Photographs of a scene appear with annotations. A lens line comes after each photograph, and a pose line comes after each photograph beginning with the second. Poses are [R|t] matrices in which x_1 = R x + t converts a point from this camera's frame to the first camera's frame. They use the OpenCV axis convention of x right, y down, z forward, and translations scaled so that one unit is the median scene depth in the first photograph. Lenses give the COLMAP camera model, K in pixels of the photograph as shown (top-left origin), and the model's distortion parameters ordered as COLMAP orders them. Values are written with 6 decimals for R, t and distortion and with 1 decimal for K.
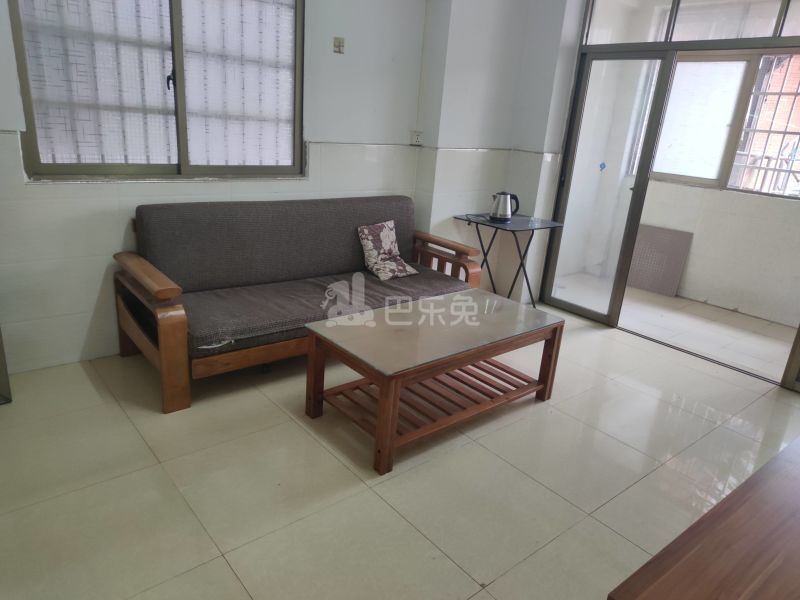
lens RADIAL K [[570.5, 0, 400.0], [0, 570.5, 300.0], [0, 0, 1]] dist [0.059963, -0.073682]
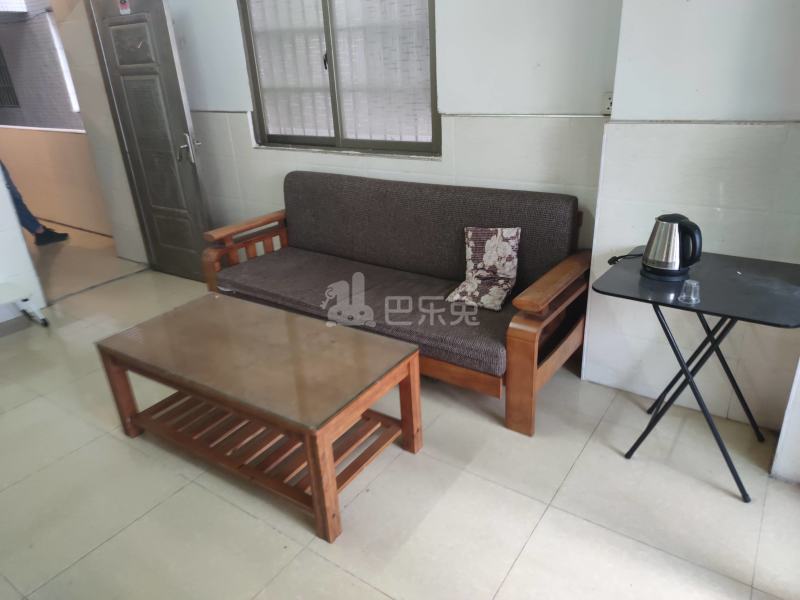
lens RADIAL K [[550.4, 0, 400.0], [0, 550.4, 300.0], [0, 0, 1]] dist [-0.000835, -0.001998]
pose [[0.263660, 0.295493, -0.918241, 0.647789], [-0.245923, 0.941060, 0.232223, -0.197284], [0.932741, 0.164589, 0.320788, 0.747003]]
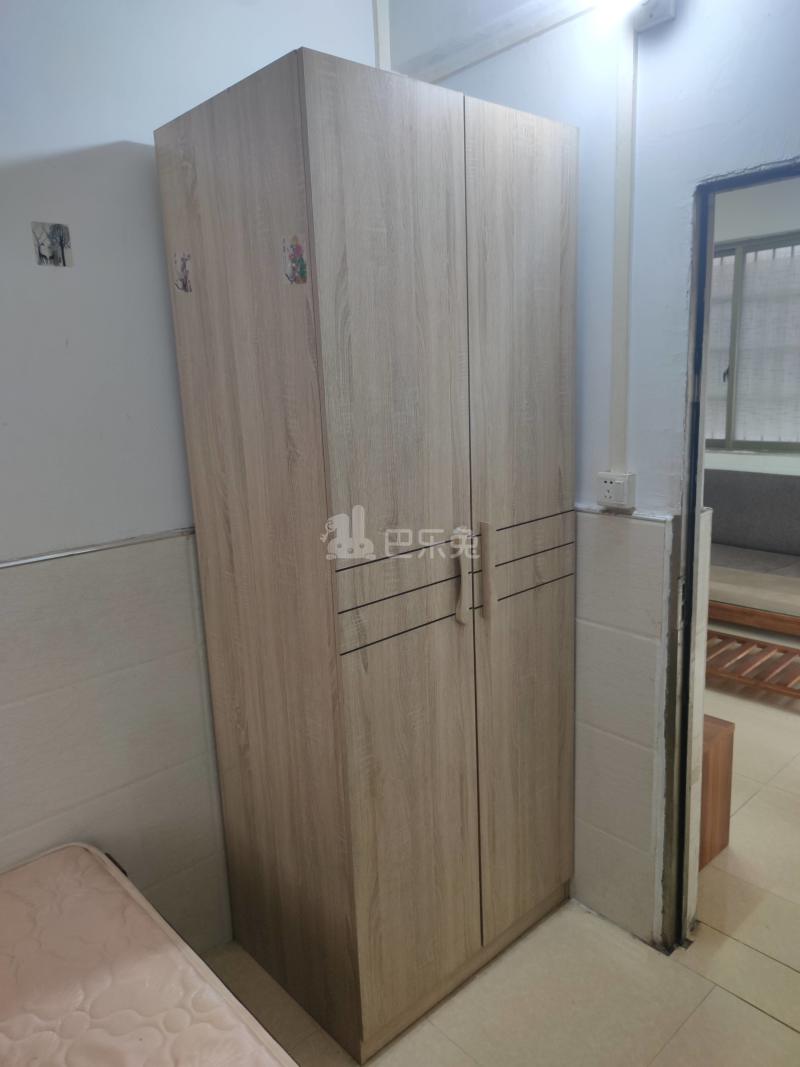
lens RADIAL K [[760.9, 0, 400.0], [0, 760.9, 533.5], [0, 0, 1]] dist [0.059963, -0.073682]
pose [[0.050016, 0.134115, -0.989703, 1.108978], [-0.271110, 0.955559, 0.115787, -0.041325], [0.961248, 0.262527, 0.084153, 0.225387]]
